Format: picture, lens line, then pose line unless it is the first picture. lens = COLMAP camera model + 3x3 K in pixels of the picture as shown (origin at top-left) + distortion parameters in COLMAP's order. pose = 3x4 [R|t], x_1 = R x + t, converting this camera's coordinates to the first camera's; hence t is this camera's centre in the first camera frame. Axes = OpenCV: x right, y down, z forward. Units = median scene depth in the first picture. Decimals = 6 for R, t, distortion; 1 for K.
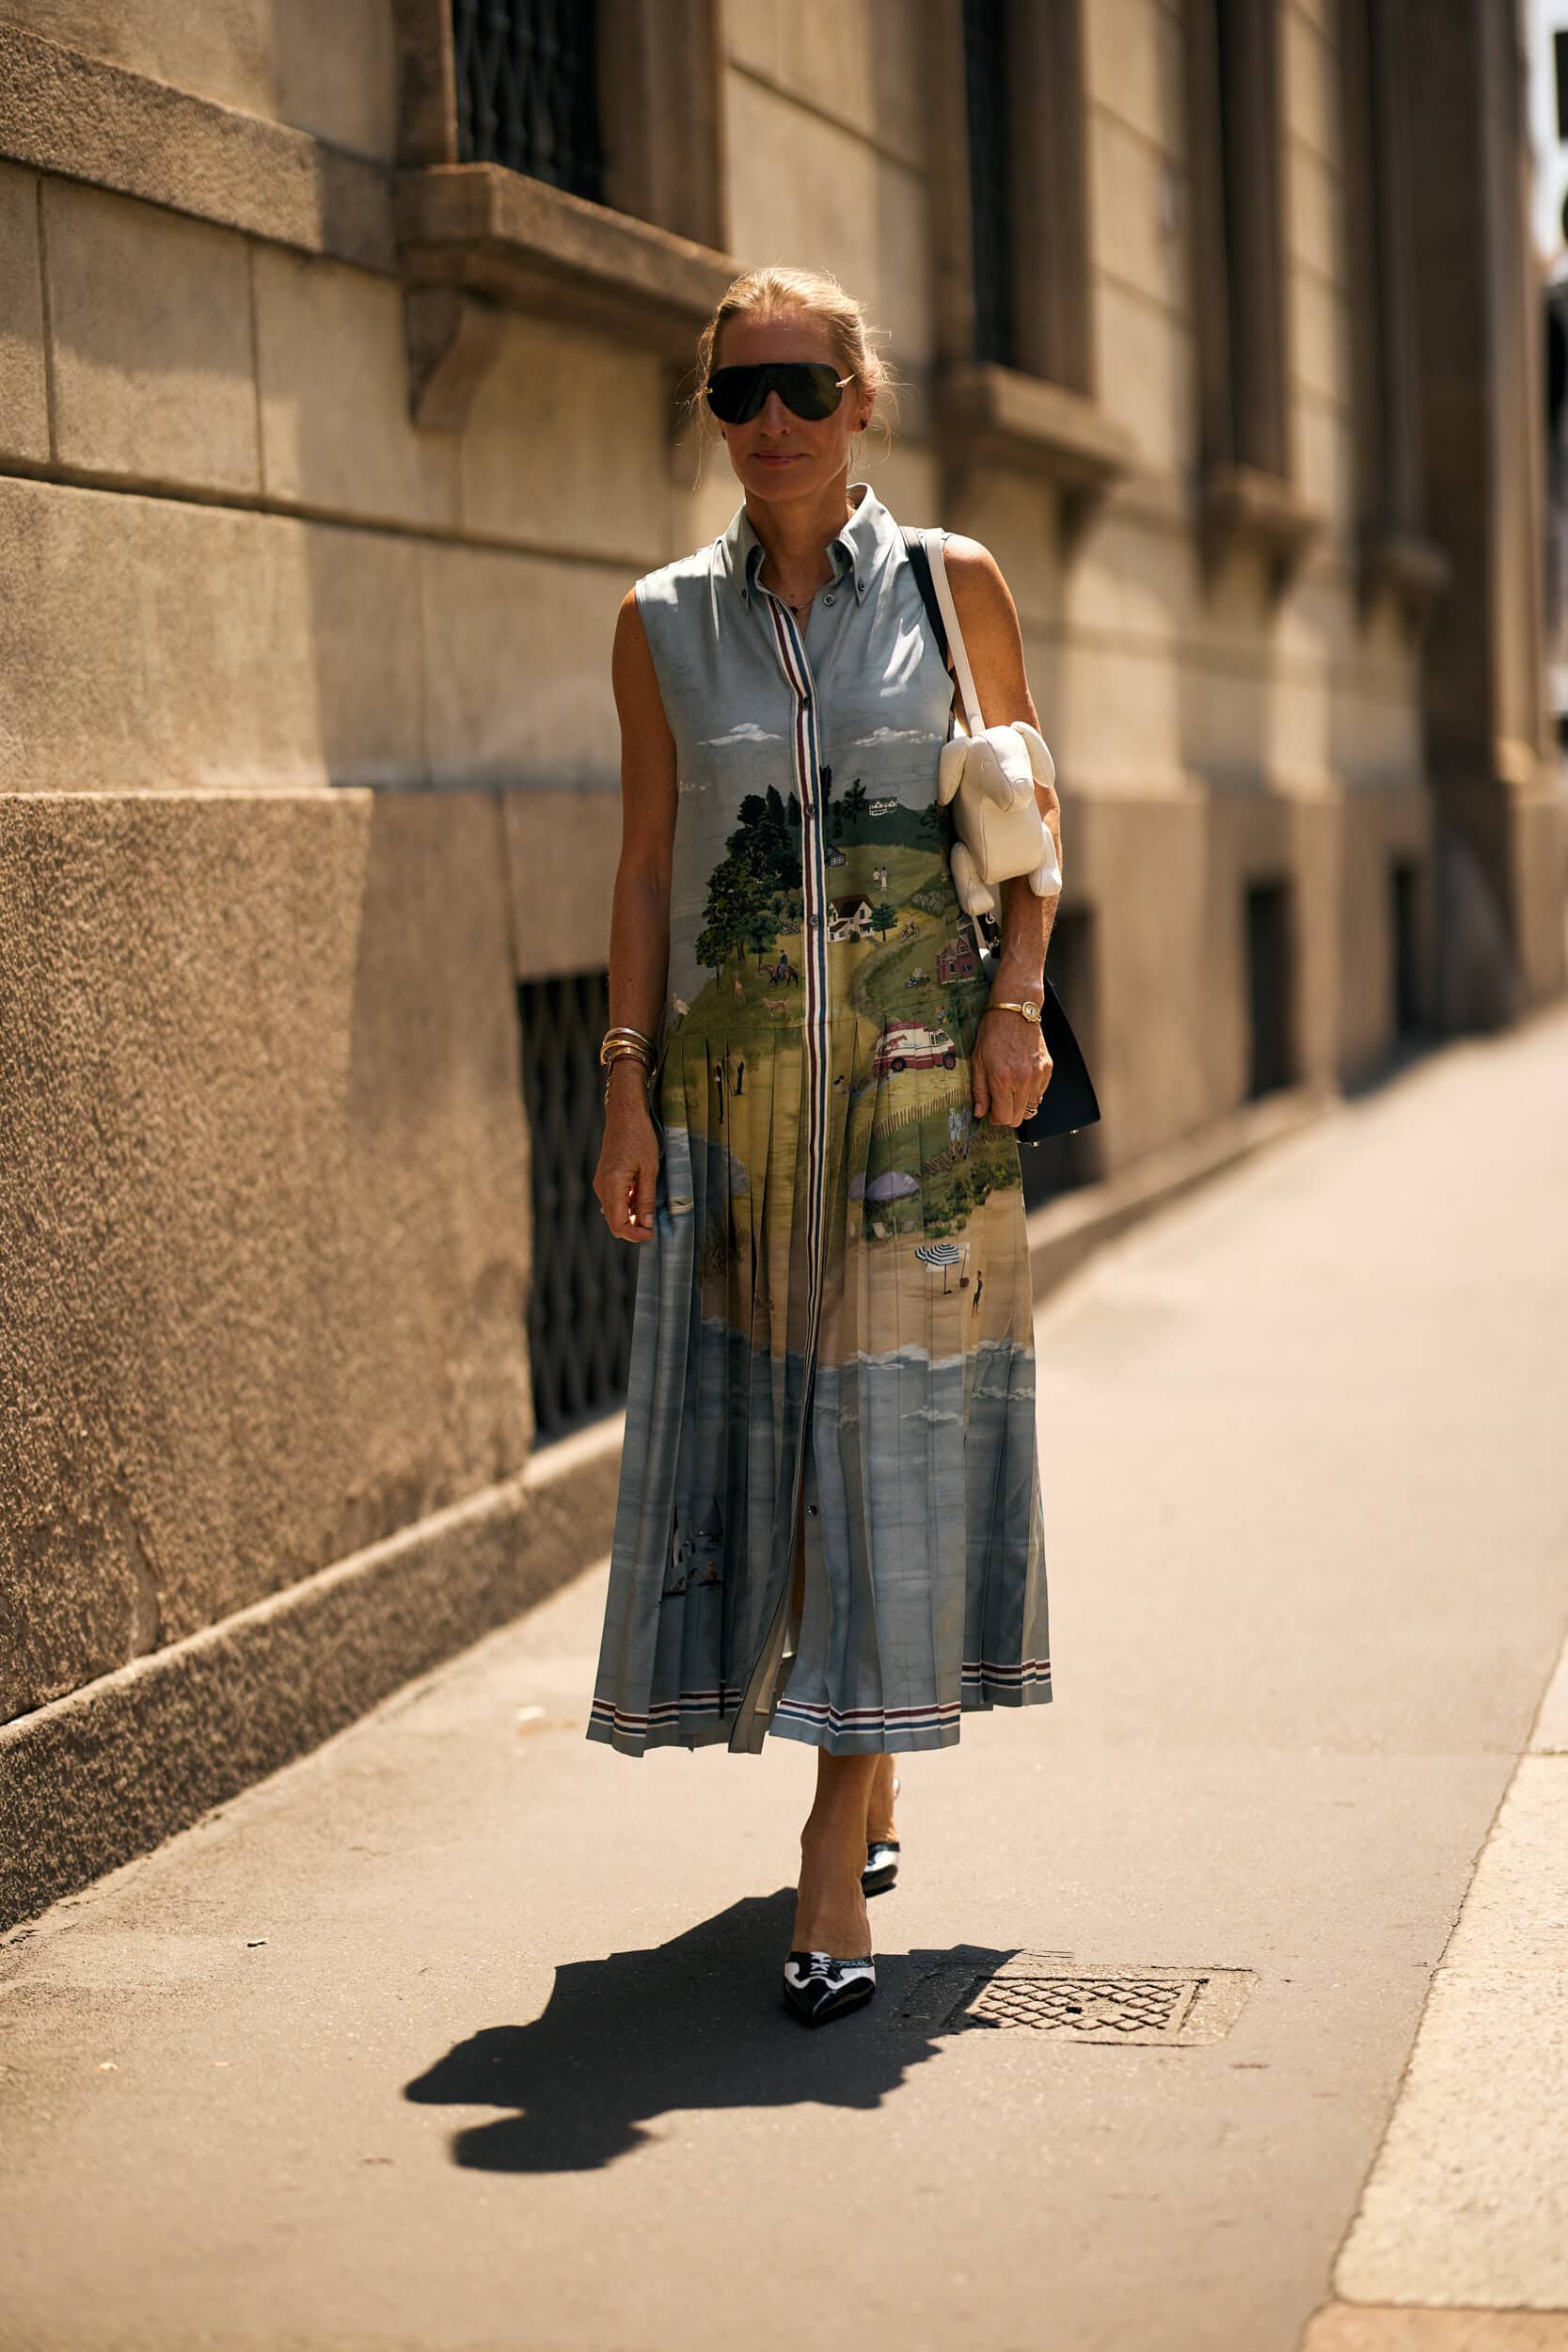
lens RADIAL K [[9125.0, 0, 784.0], [0, 9125.0, 1176.0], [0, 0, 1]] dist [-0.143206, 7.467692]
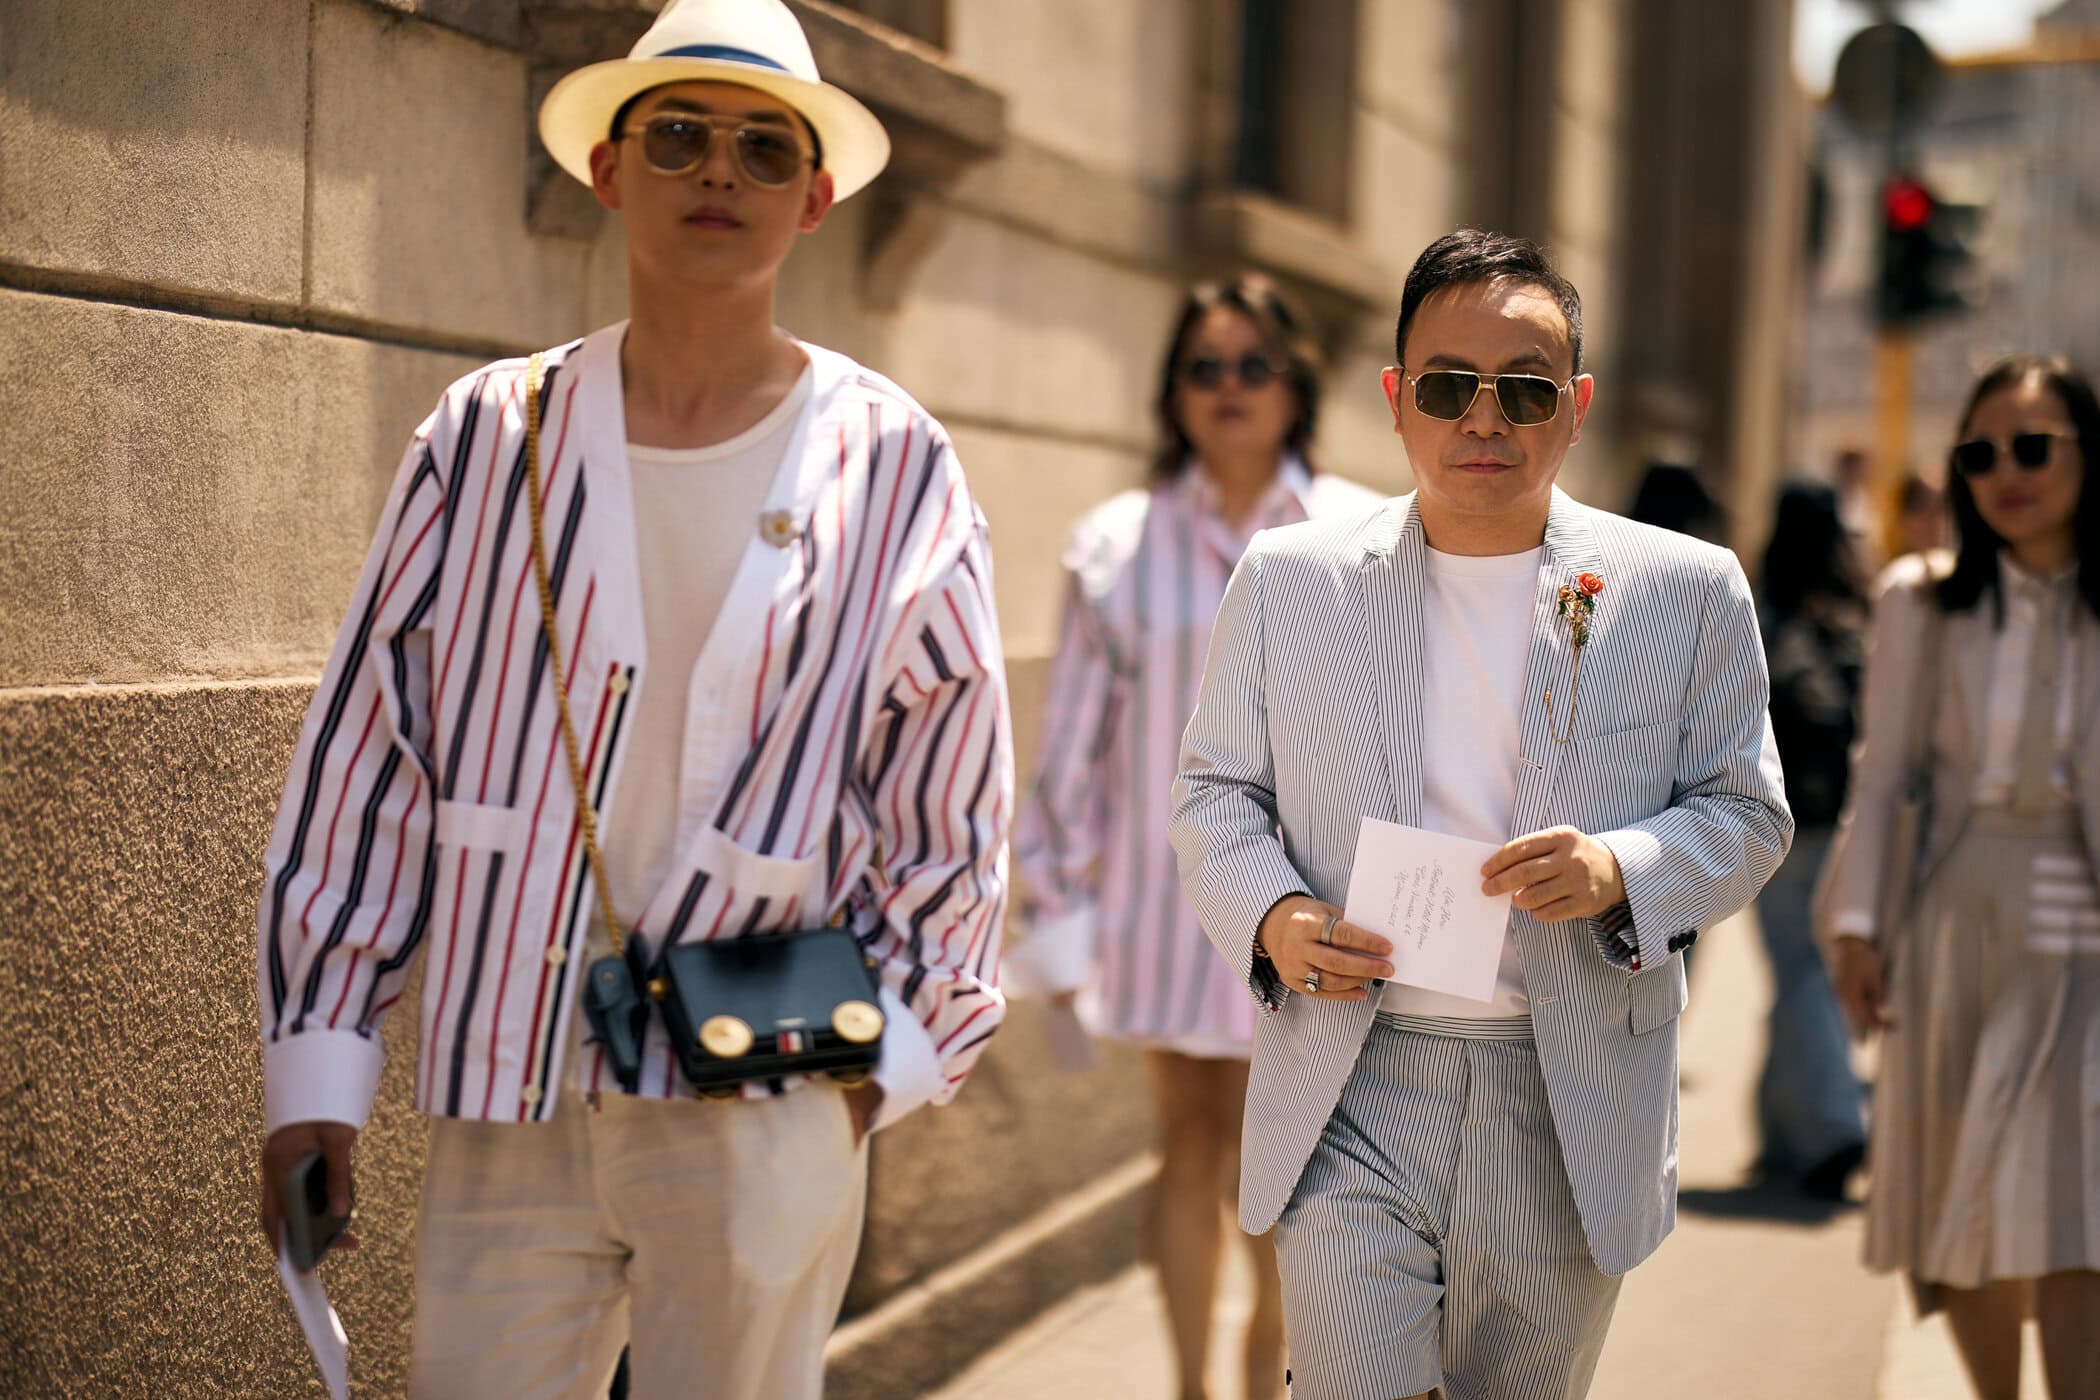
lens RADIAL K [[8148.2, 0, 1050.0], [0, 8148.2, 700.0], [0, 0, 1]] dist [-0.143206, 7.467692]
pose [[0.997495, 0.070729, -0.001404, 0.013154], [-0.070743, 0.997256, -0.021812, -0.031214], [-0.000142, 0.021856, 0.999761, 0.302897]]
